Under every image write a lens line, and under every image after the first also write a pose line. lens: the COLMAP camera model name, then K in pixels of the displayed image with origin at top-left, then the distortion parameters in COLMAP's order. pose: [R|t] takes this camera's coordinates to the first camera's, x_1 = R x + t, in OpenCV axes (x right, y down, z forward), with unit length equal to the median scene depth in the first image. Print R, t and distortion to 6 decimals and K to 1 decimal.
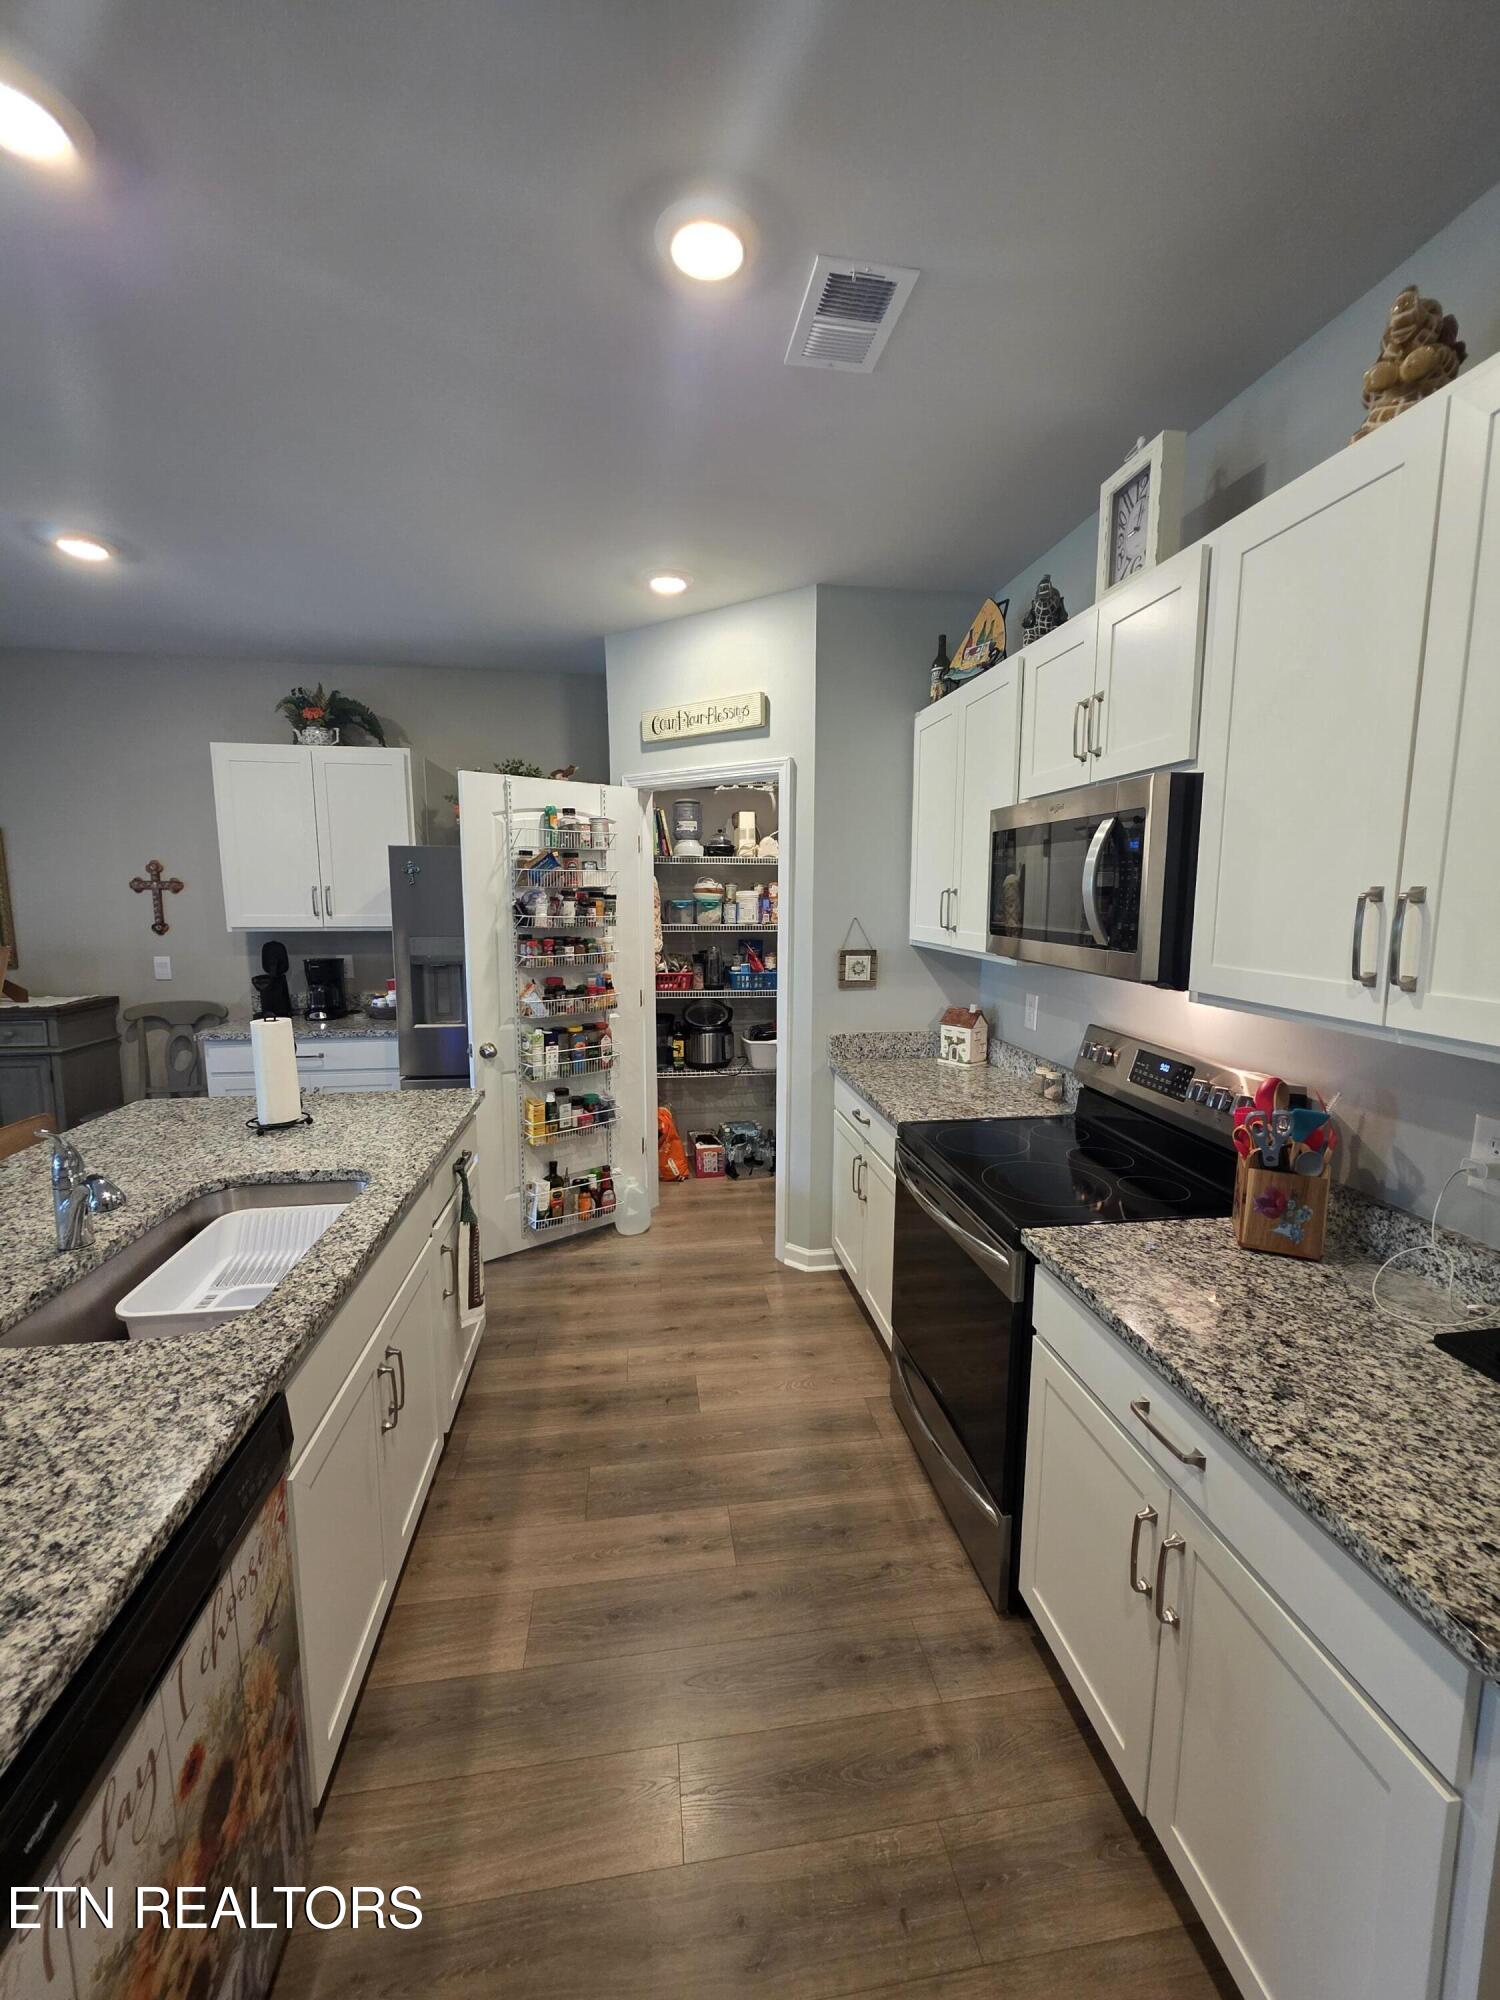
lens RADIAL K [[803.3, 0, 763.0], [0, 803.3, 993.5], [0, 0, 1]] dist [-0.000325, 0.000370]
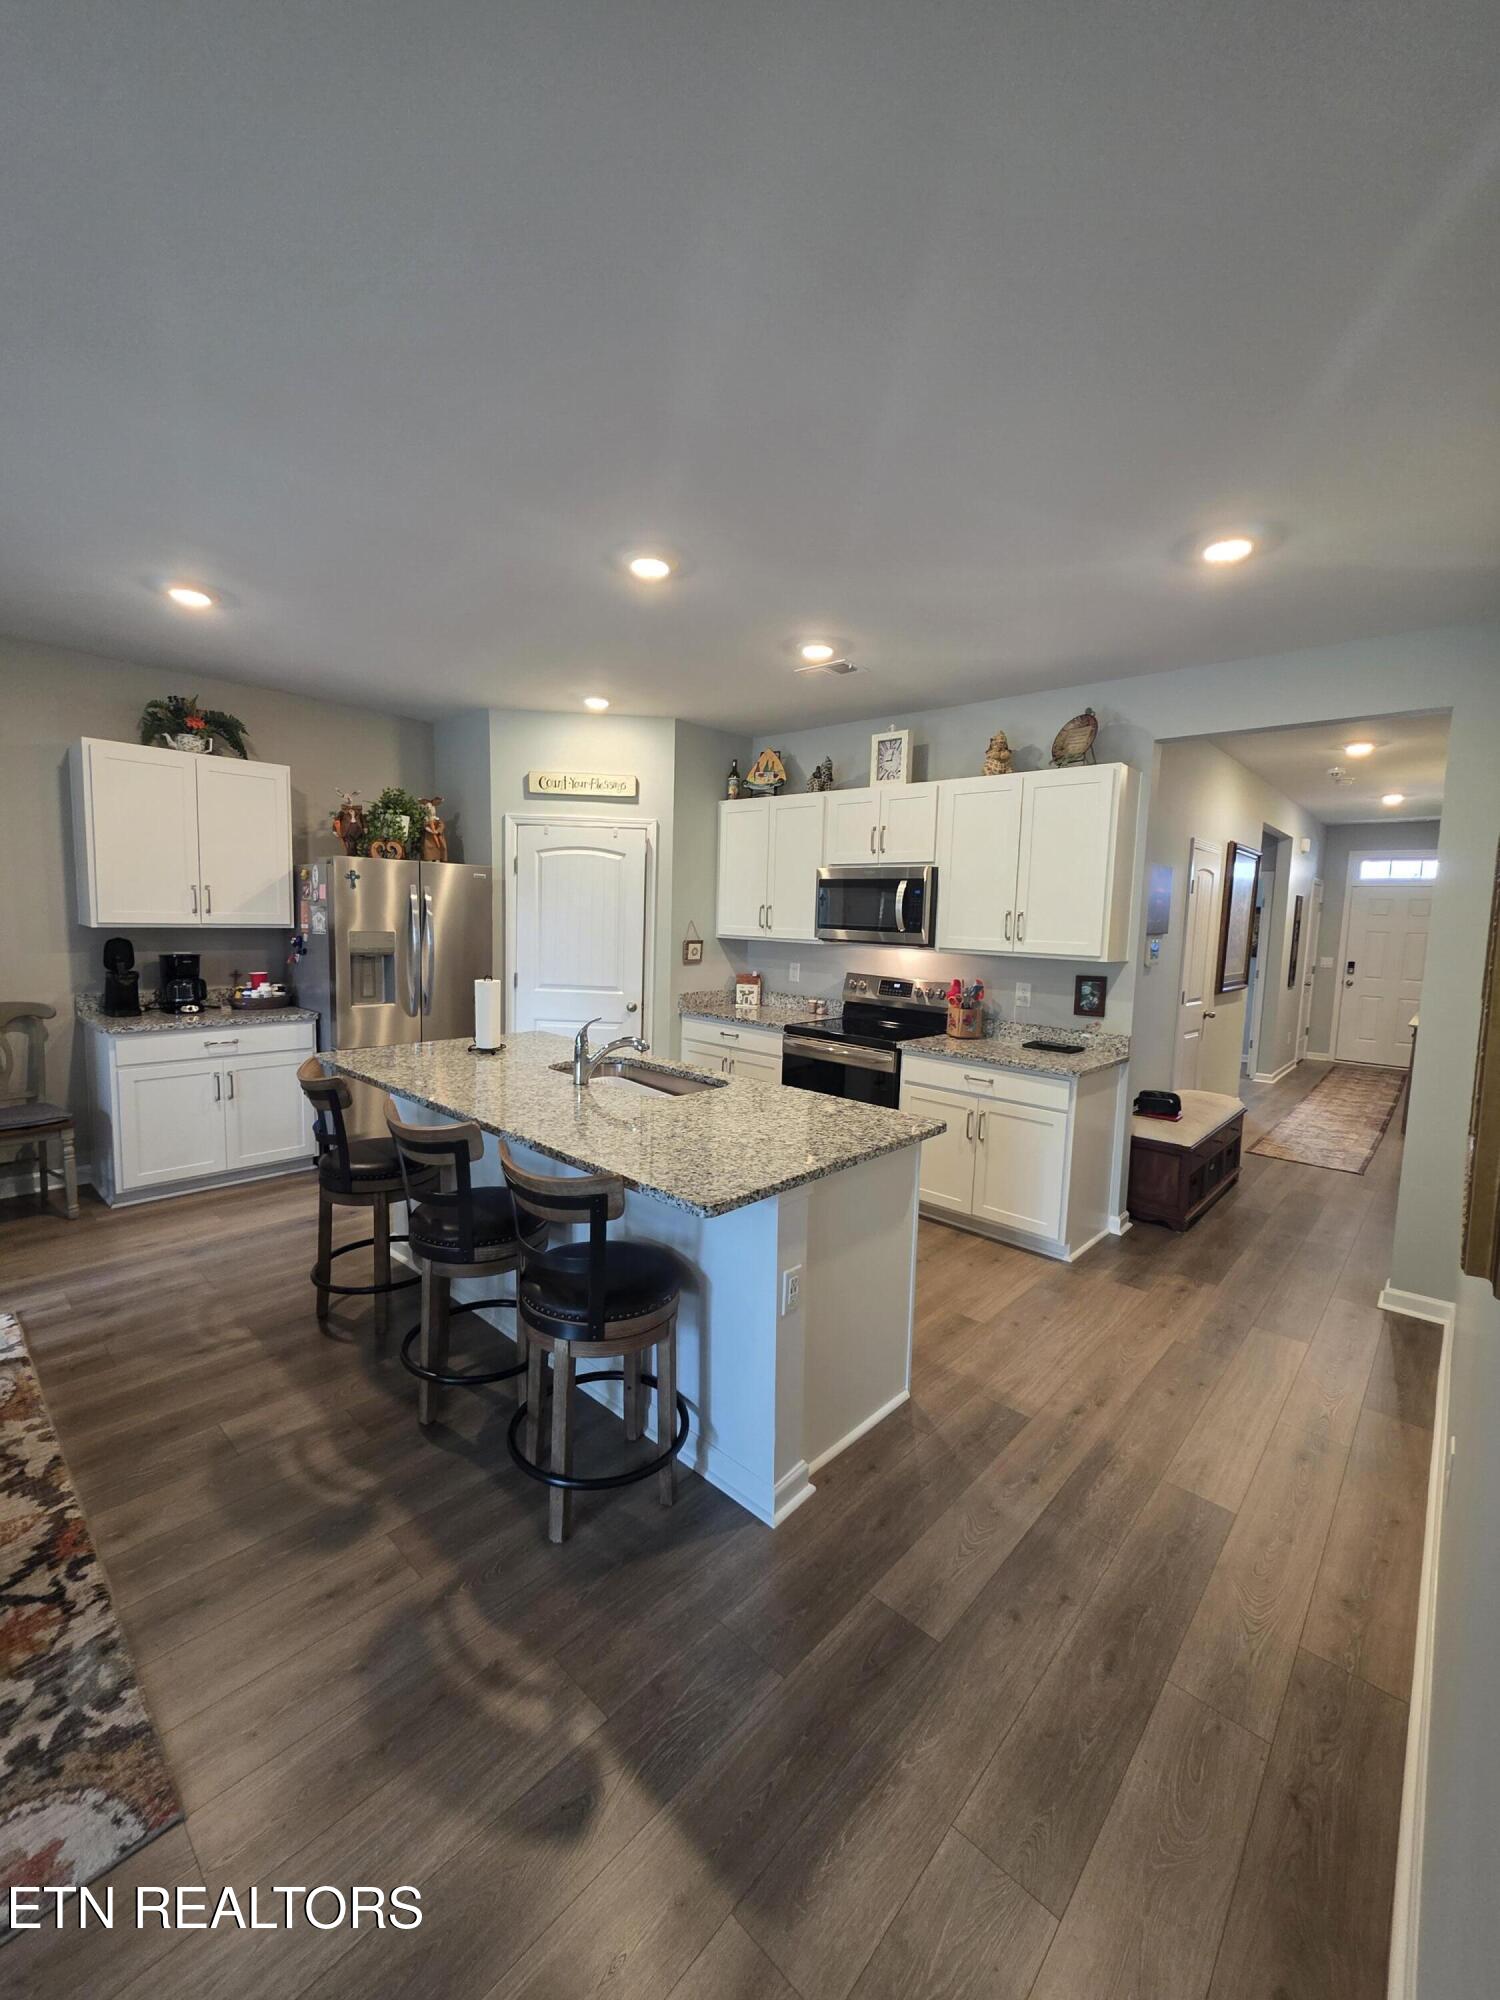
lens RADIAL K [[803.3, 0, 763.9], [0, 803.3, 990.9], [0, 0, 1]] dist [-0.000325, 0.000370]
pose [[0.769805, -0.041750, 0.636912, -0.832690], [0.053381, 0.998574, 0.000939, 0.055477], [-0.636043, 0.033277, 0.770936, -0.356385]]
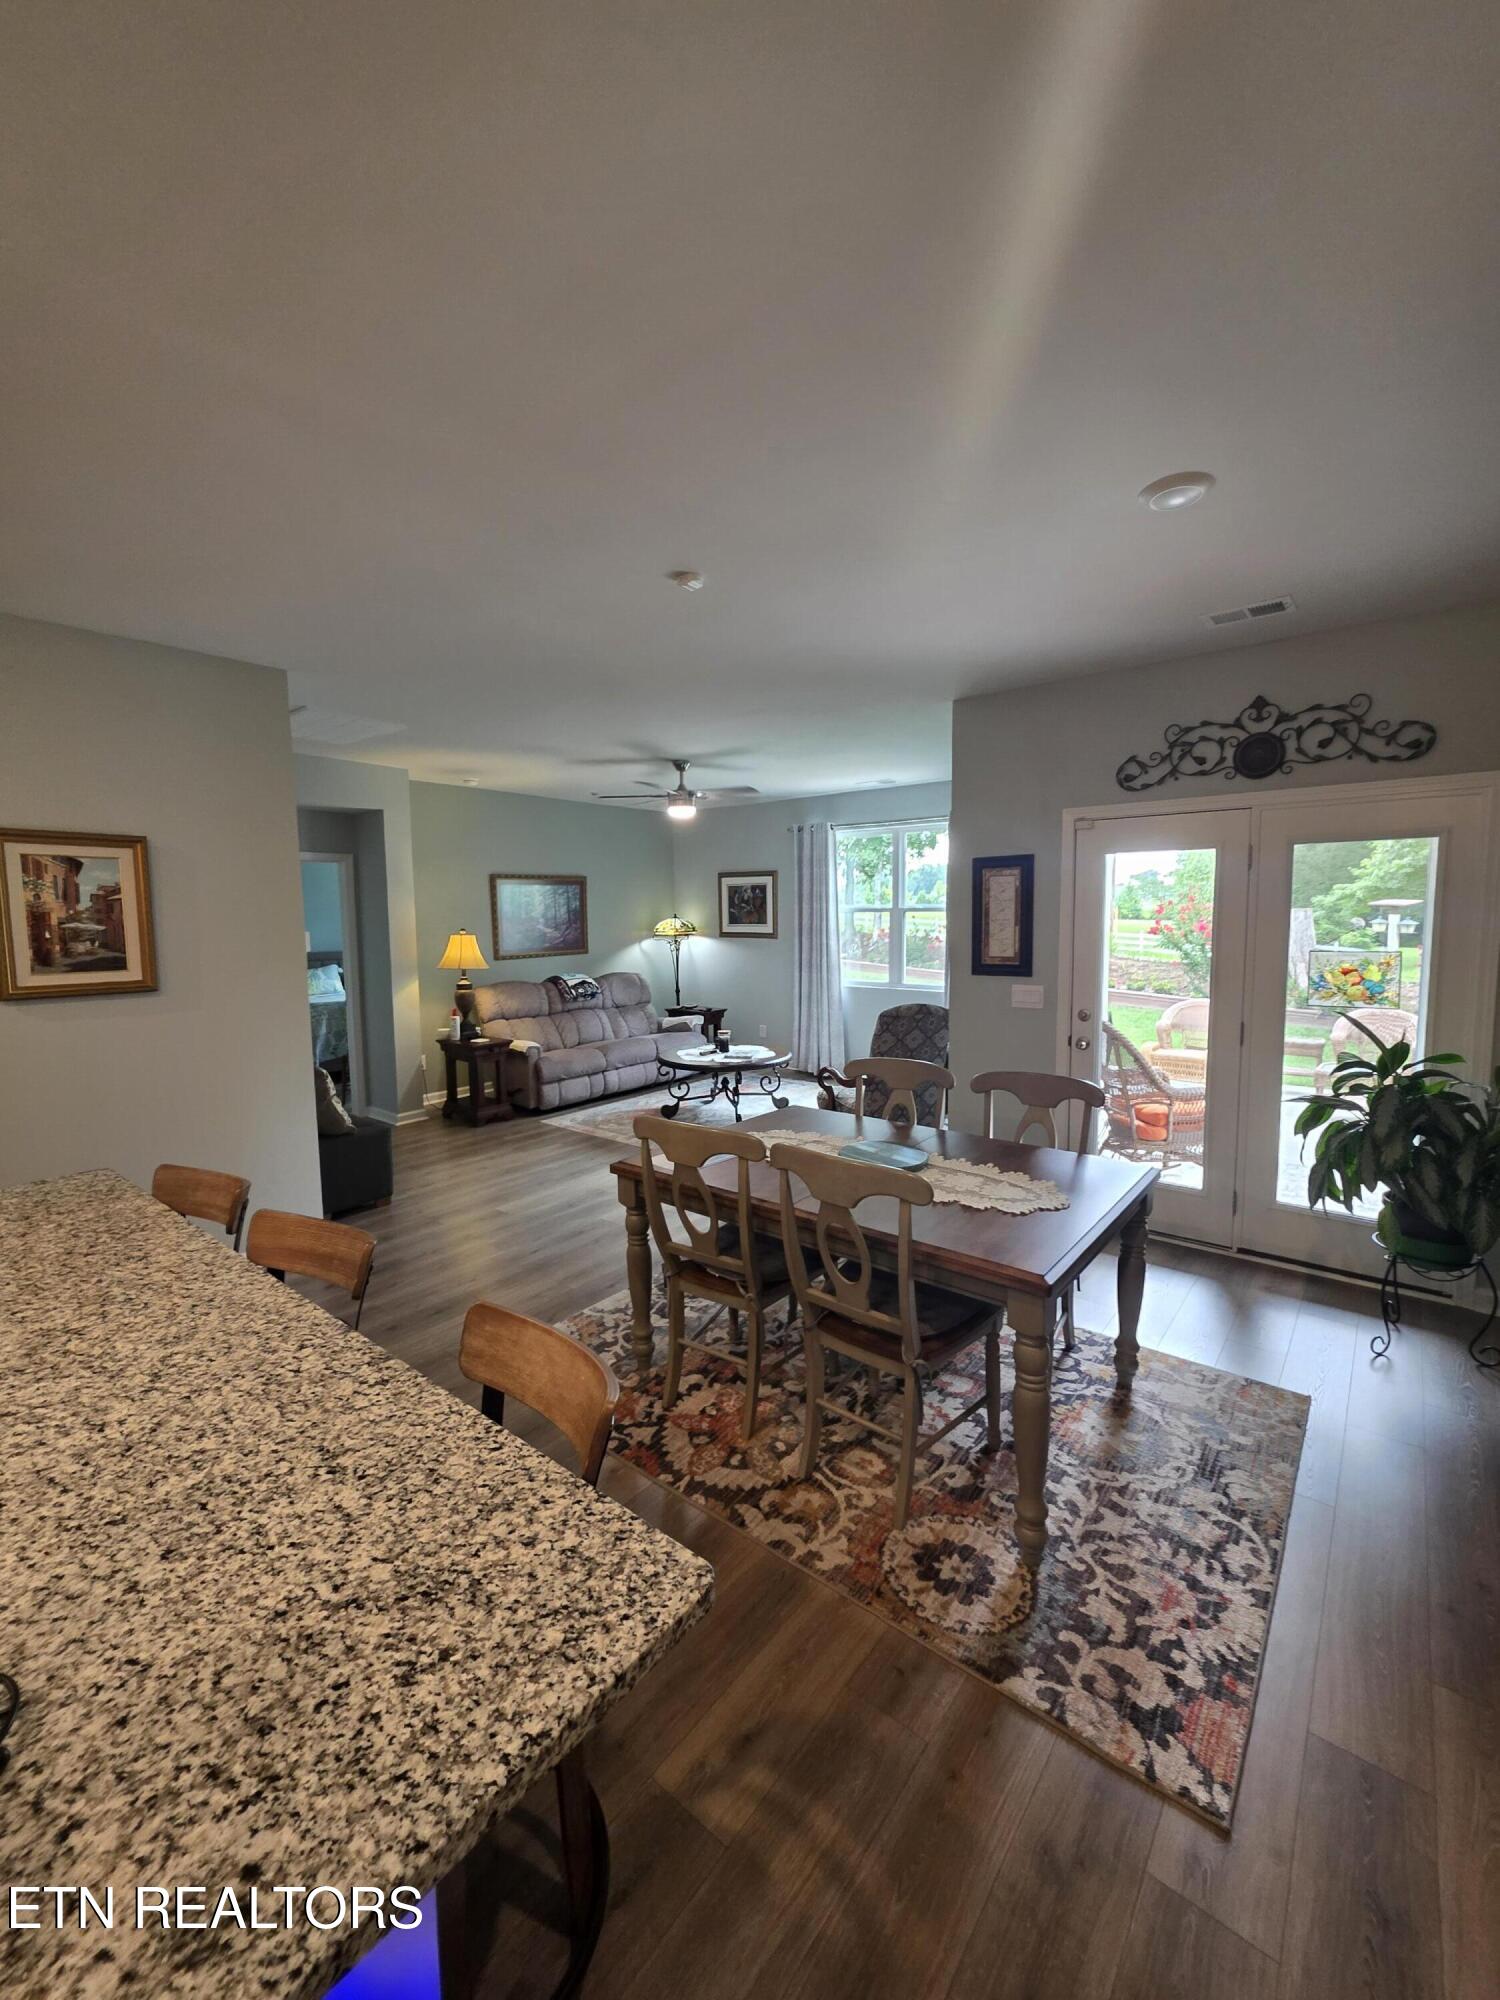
lens RADIAL K [[803.3, 0, 749.5], [0, 803.3, 996.9], [0, 0, 1]] dist [-0.000325, 0.000370]
pose [[-0.740713, 0.071966, -0.667956, -0.472880], [-0.078174, 0.978259, 0.192087, -0.127218], [0.667258, 0.194498, -0.718983, 0.963467]]
